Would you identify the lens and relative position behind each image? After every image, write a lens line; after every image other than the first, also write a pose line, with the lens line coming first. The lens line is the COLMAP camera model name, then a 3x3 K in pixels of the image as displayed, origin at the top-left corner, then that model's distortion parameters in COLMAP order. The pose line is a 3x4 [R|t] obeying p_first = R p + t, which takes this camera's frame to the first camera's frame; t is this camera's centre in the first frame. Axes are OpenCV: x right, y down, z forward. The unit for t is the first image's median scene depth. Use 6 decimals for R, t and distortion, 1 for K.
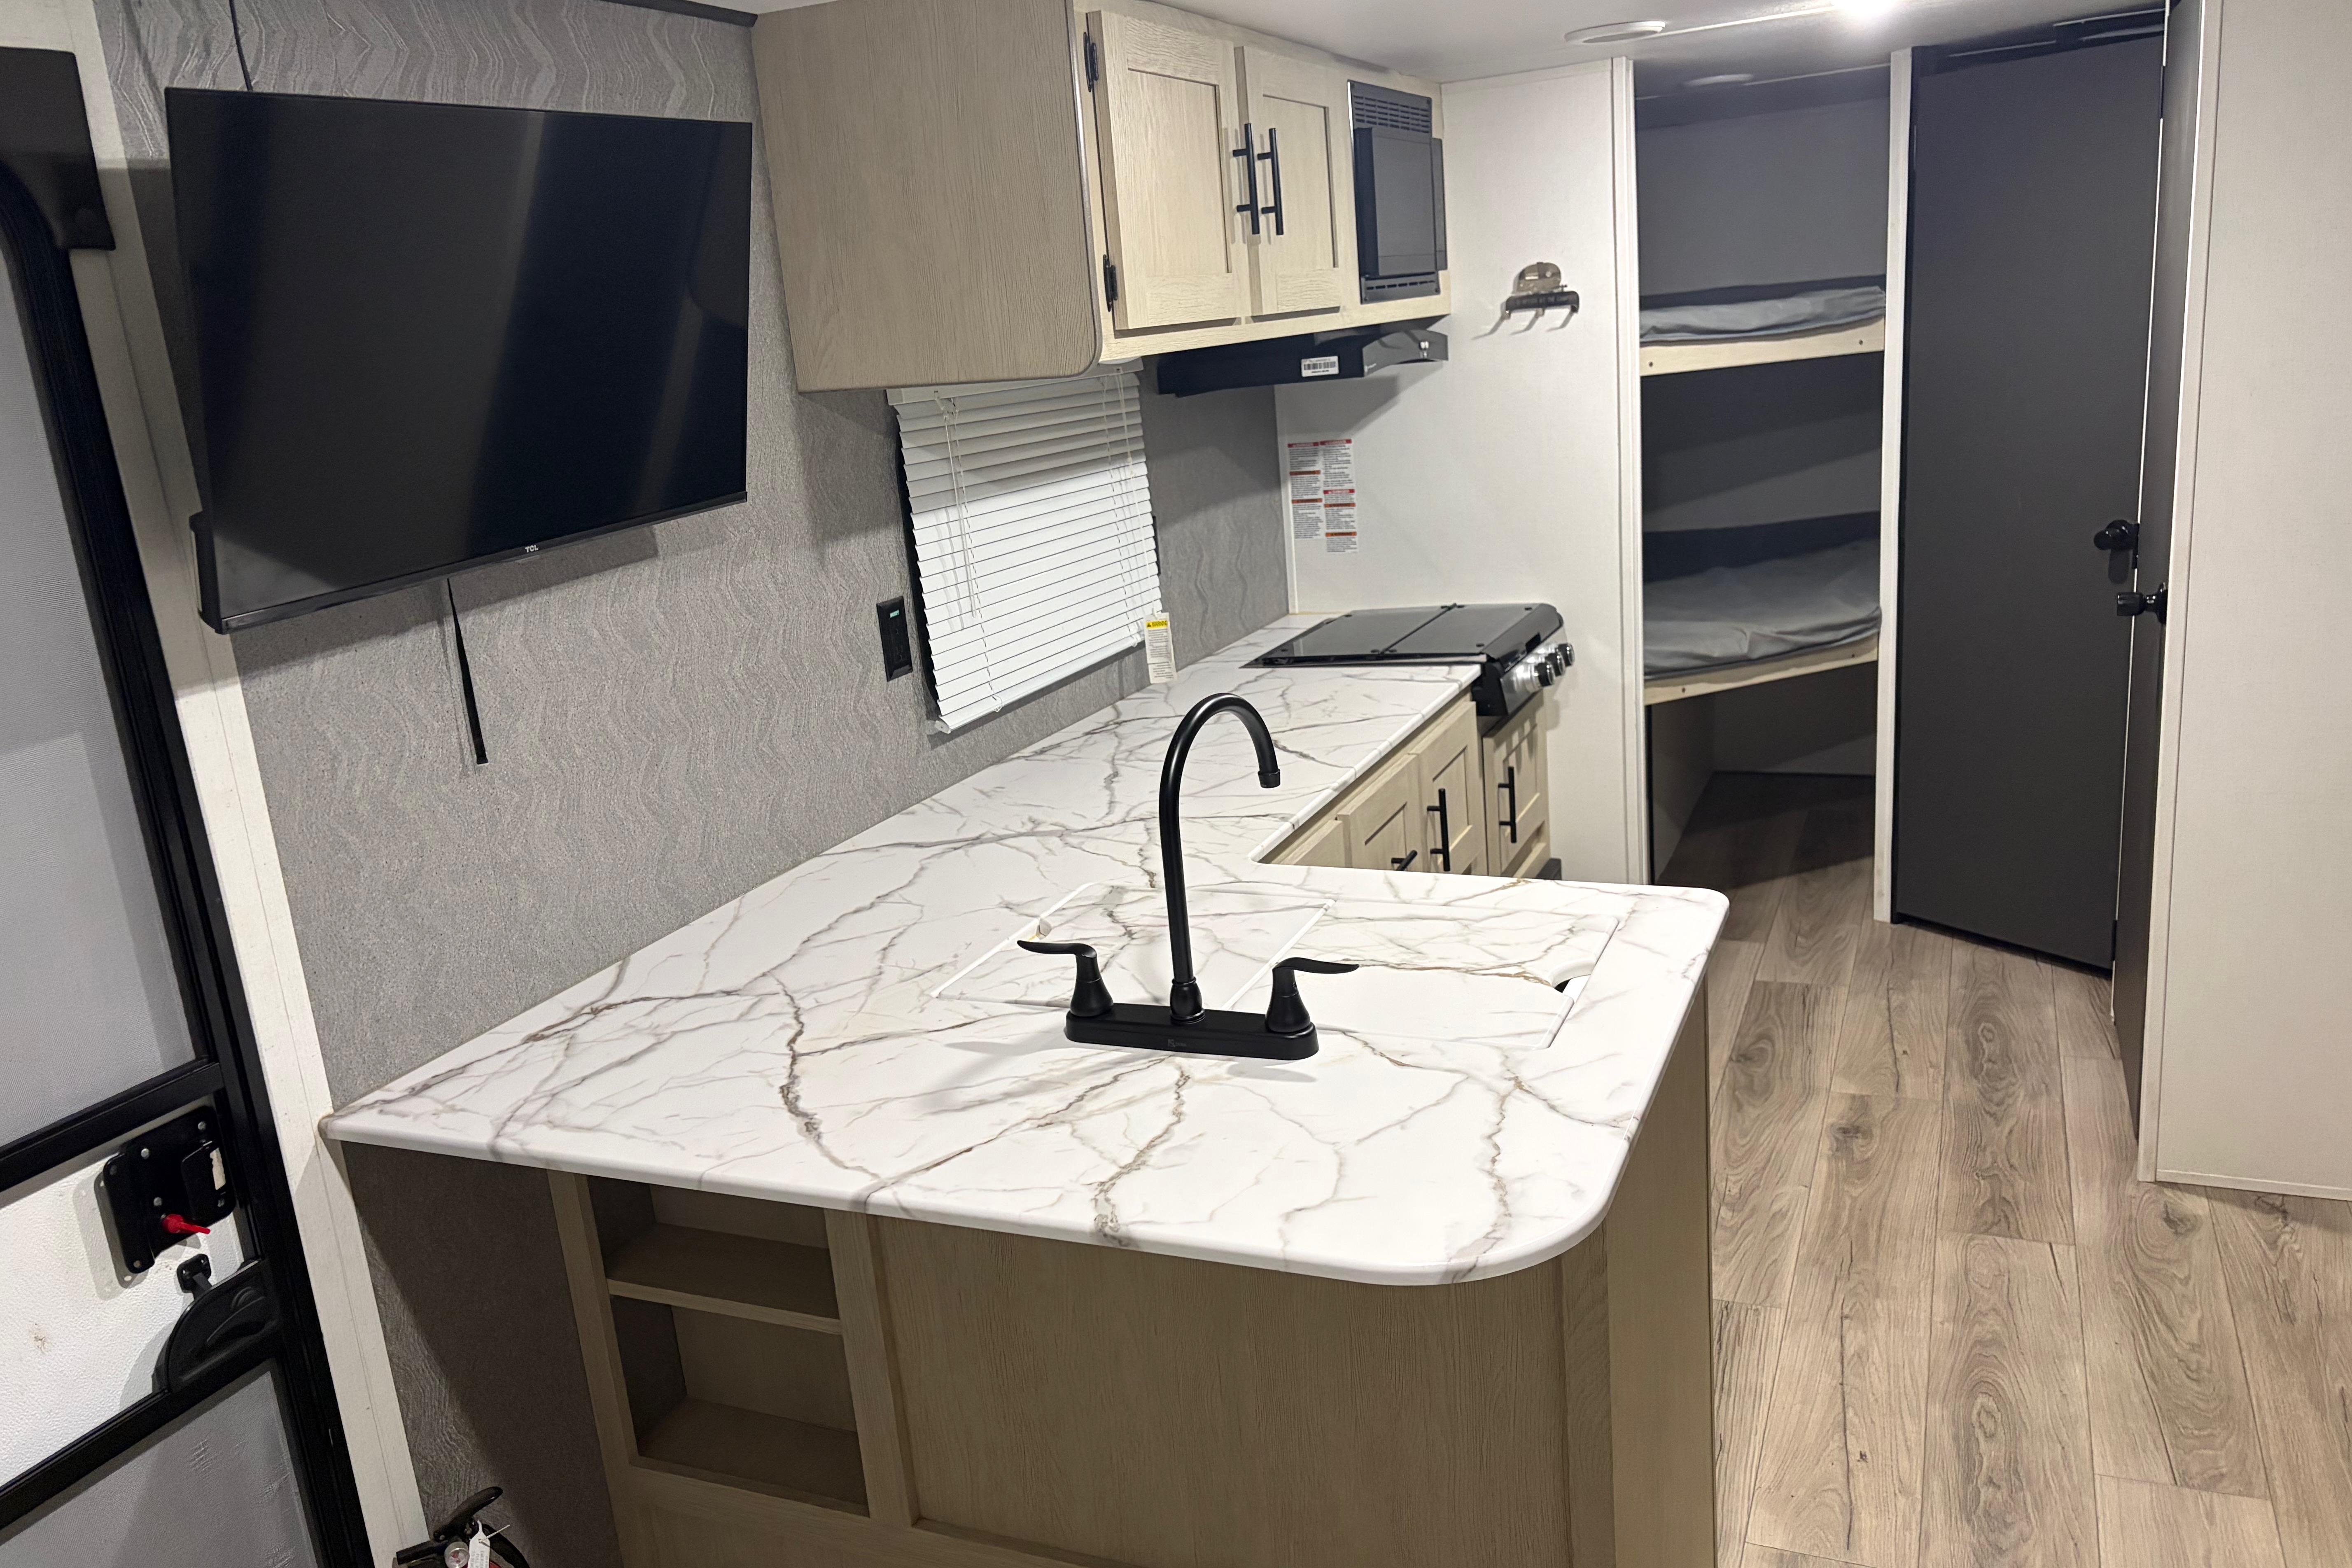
lens RADIAL K [[1830.3, 0, 1171.5], [0, 1830.3, 797.0], [0, 0, 1]] dist [0.123113, -0.138847]
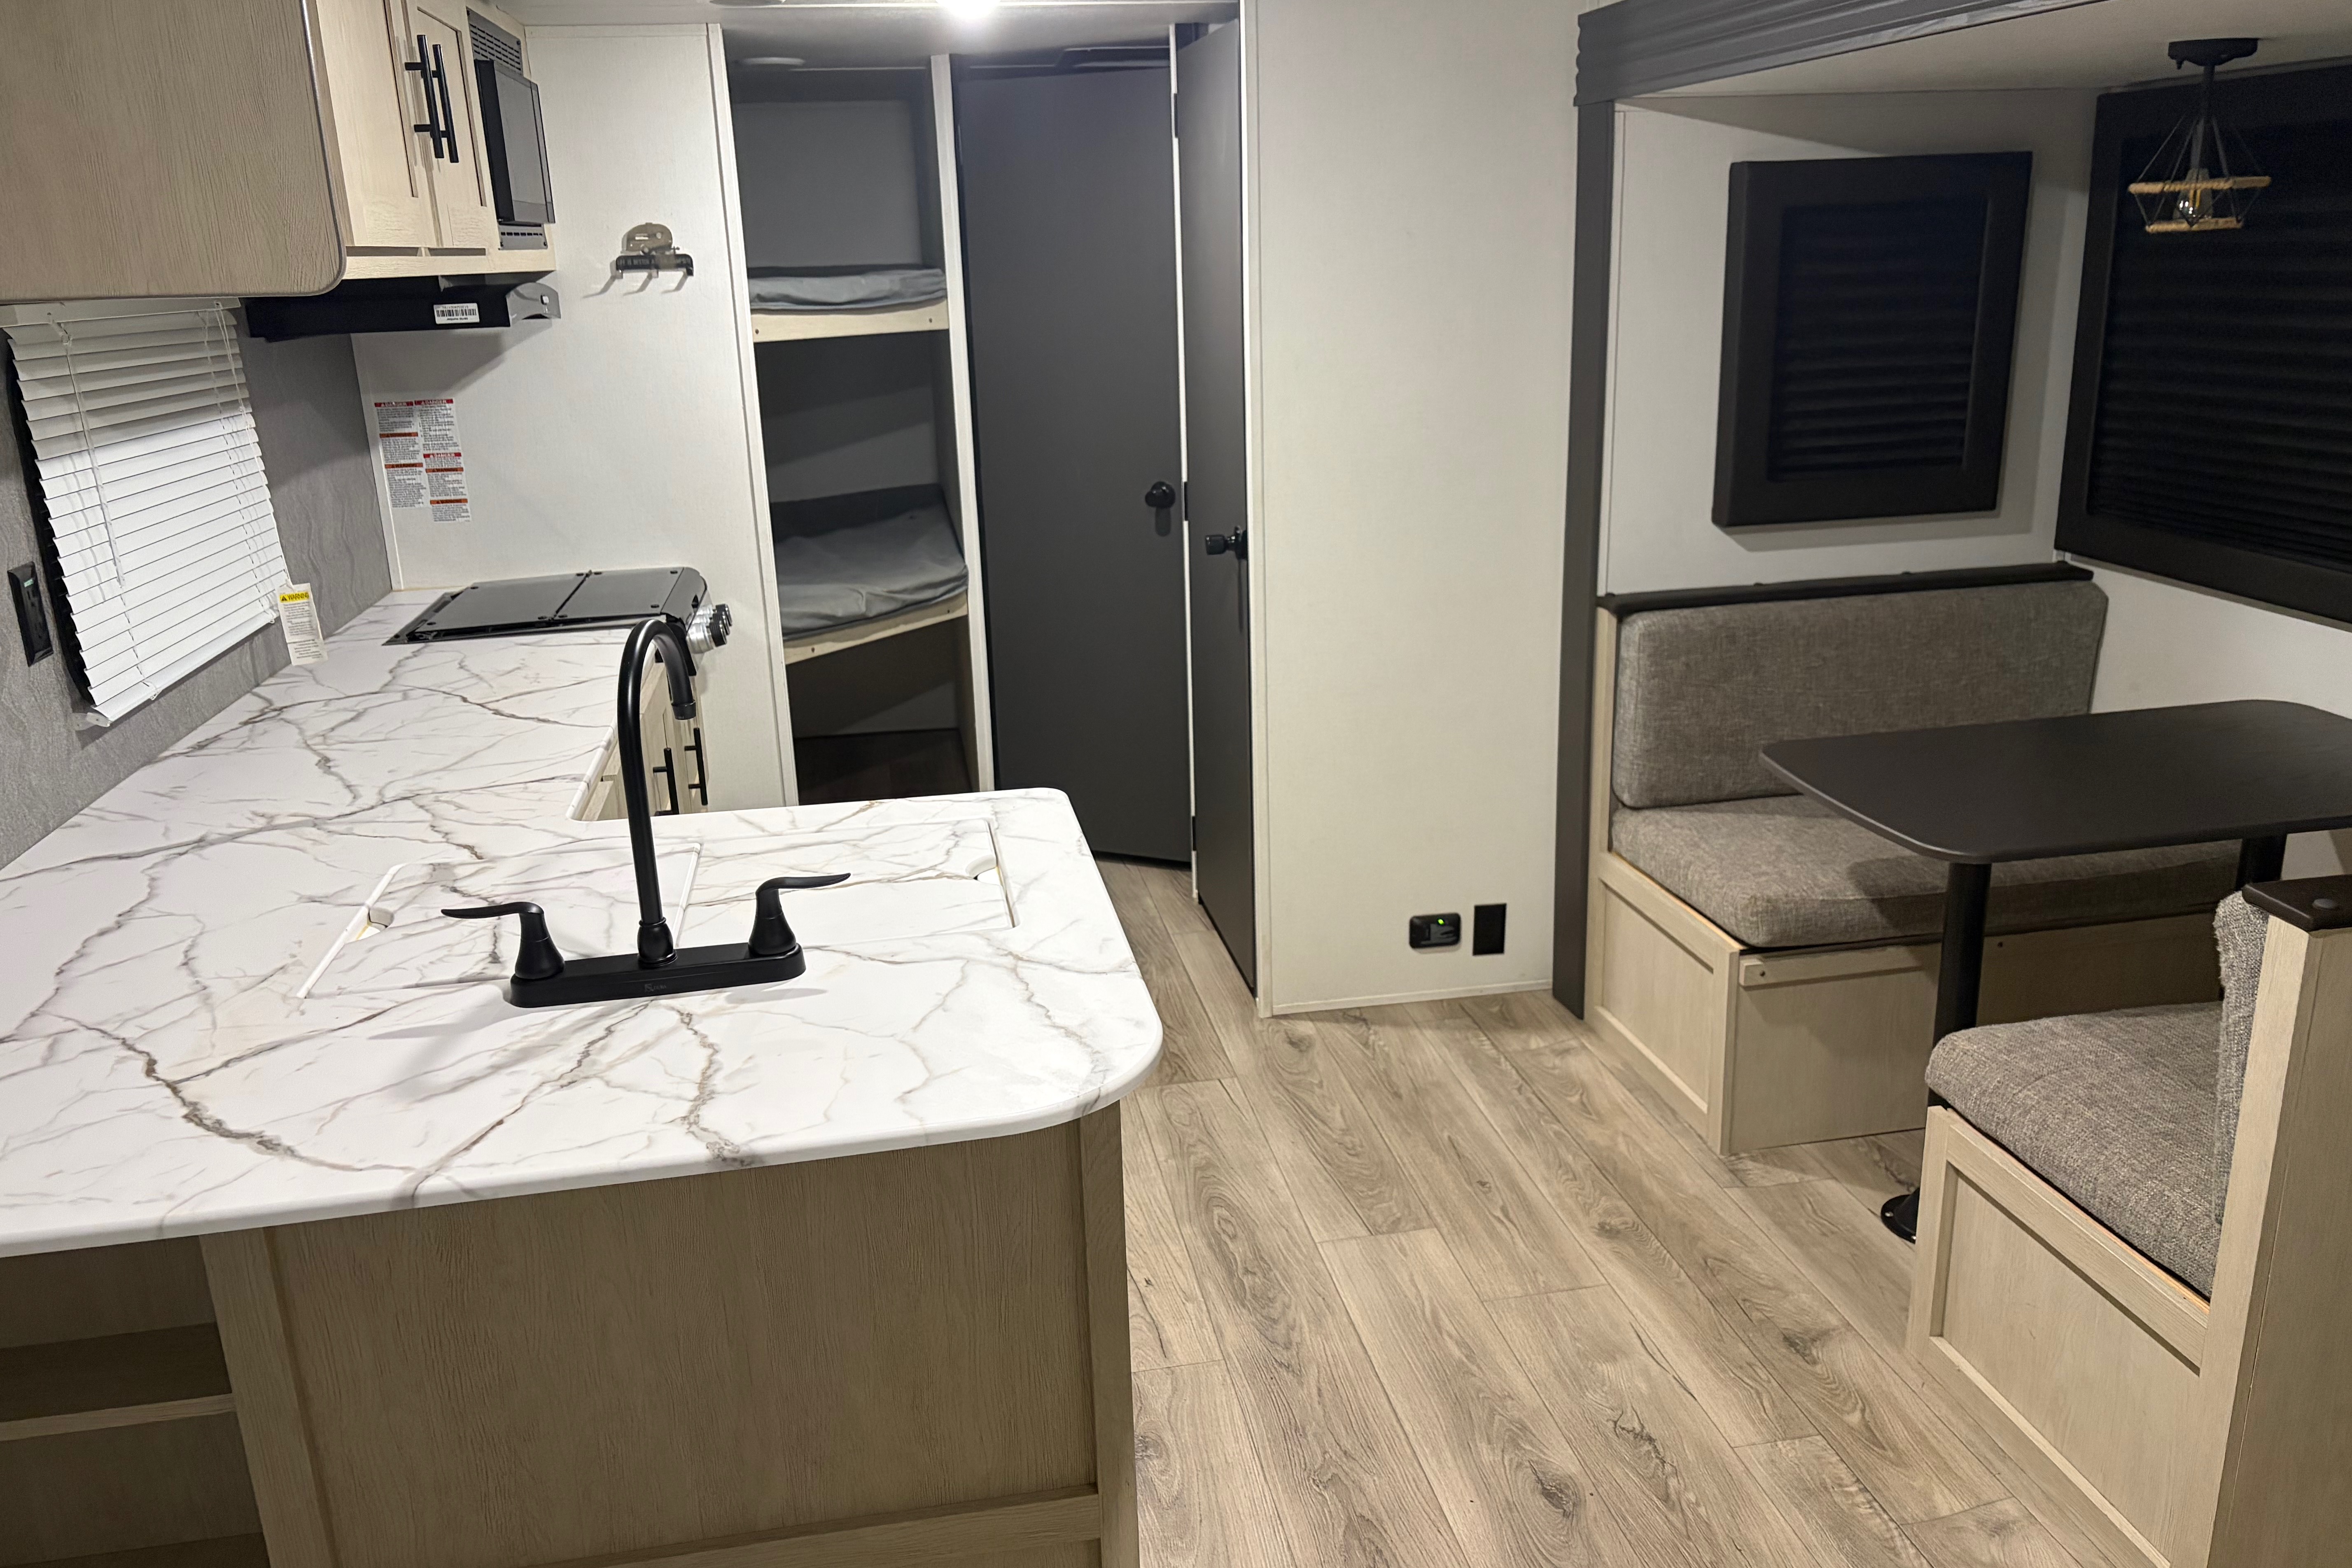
lens RADIAL K [[1830.0, 0, 1197.3], [0, 1830.0, 783.2], [0, 0, 1]] dist [0.119151, -0.107405]
pose [[0.834242, -0.104123, 0.541478, -0.177805], [0.108028, 0.993842, 0.024675, 0.023243], [-0.540713, 0.037910, 0.840353, 0.021181]]
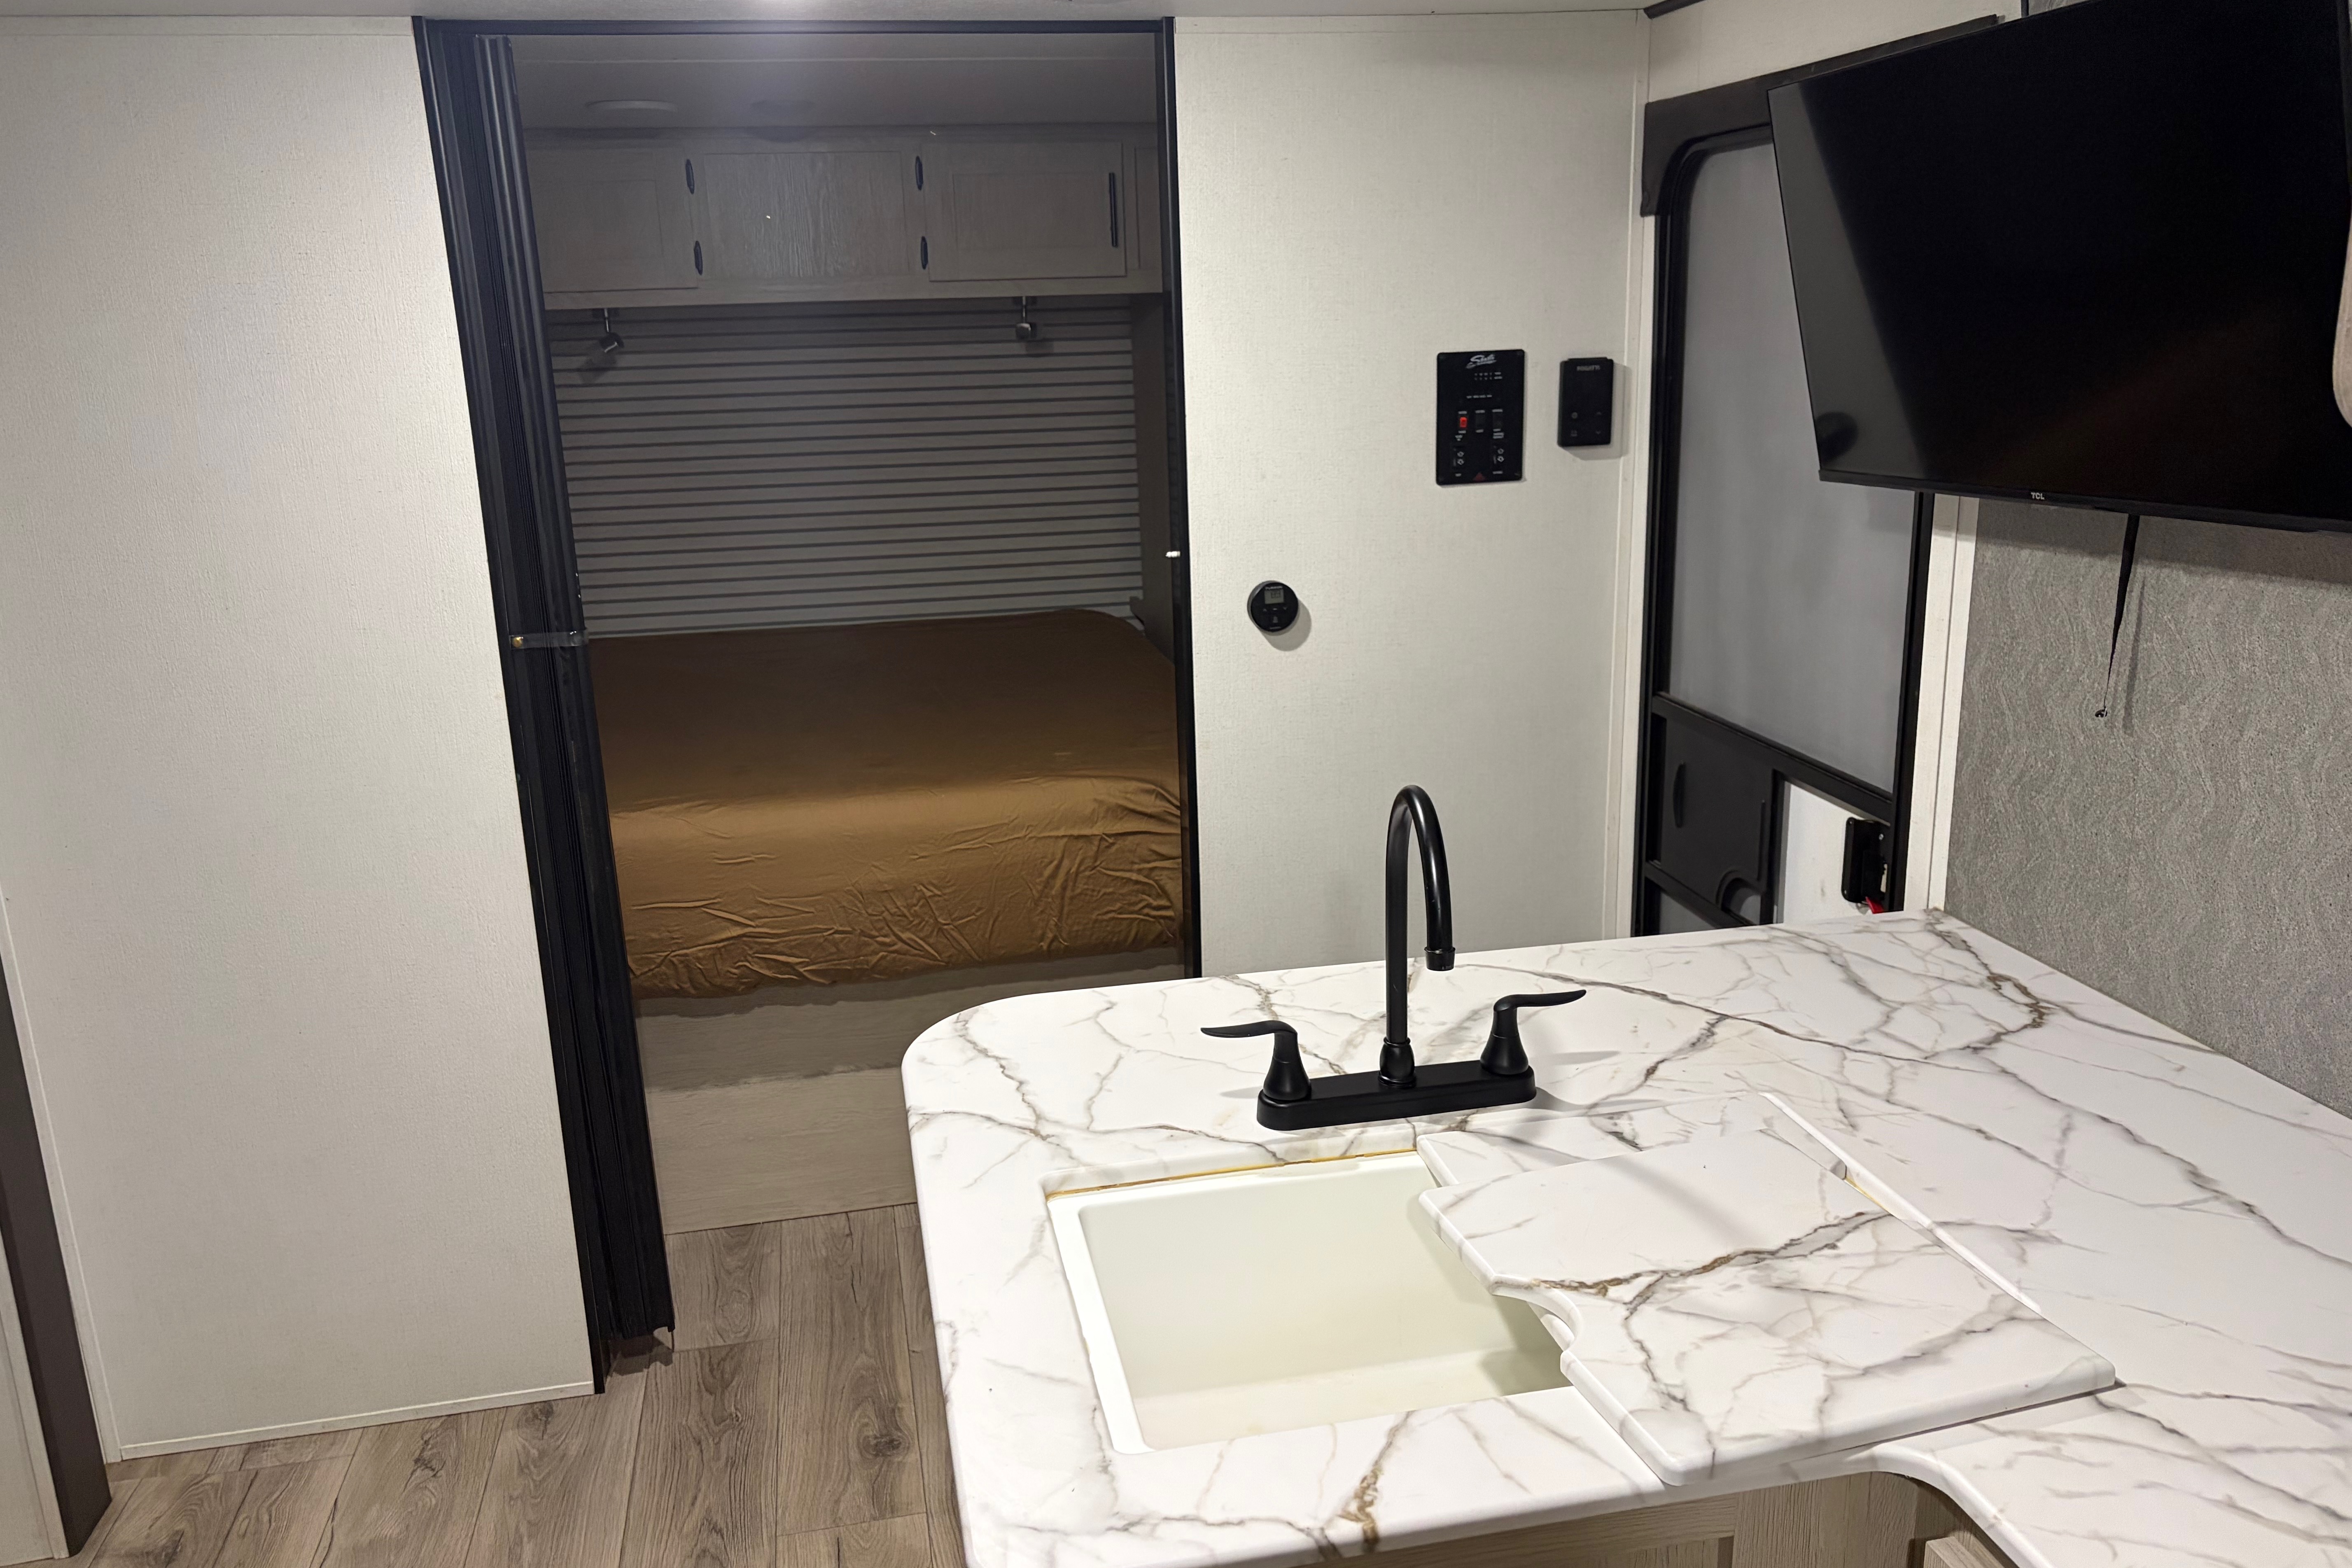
lens RADIAL K [[1830.3, 0, 1171.5], [0, 1830.3, 797.0], [0, 0, 1]] dist [0.123113, -0.138847]
pose [[-0.819493, 0.254745, -0.513357, 0.360077], [-0.046317, 0.863402, 0.502386, -0.308924], [0.571214, 0.435480, -0.695753, 1.001200]]
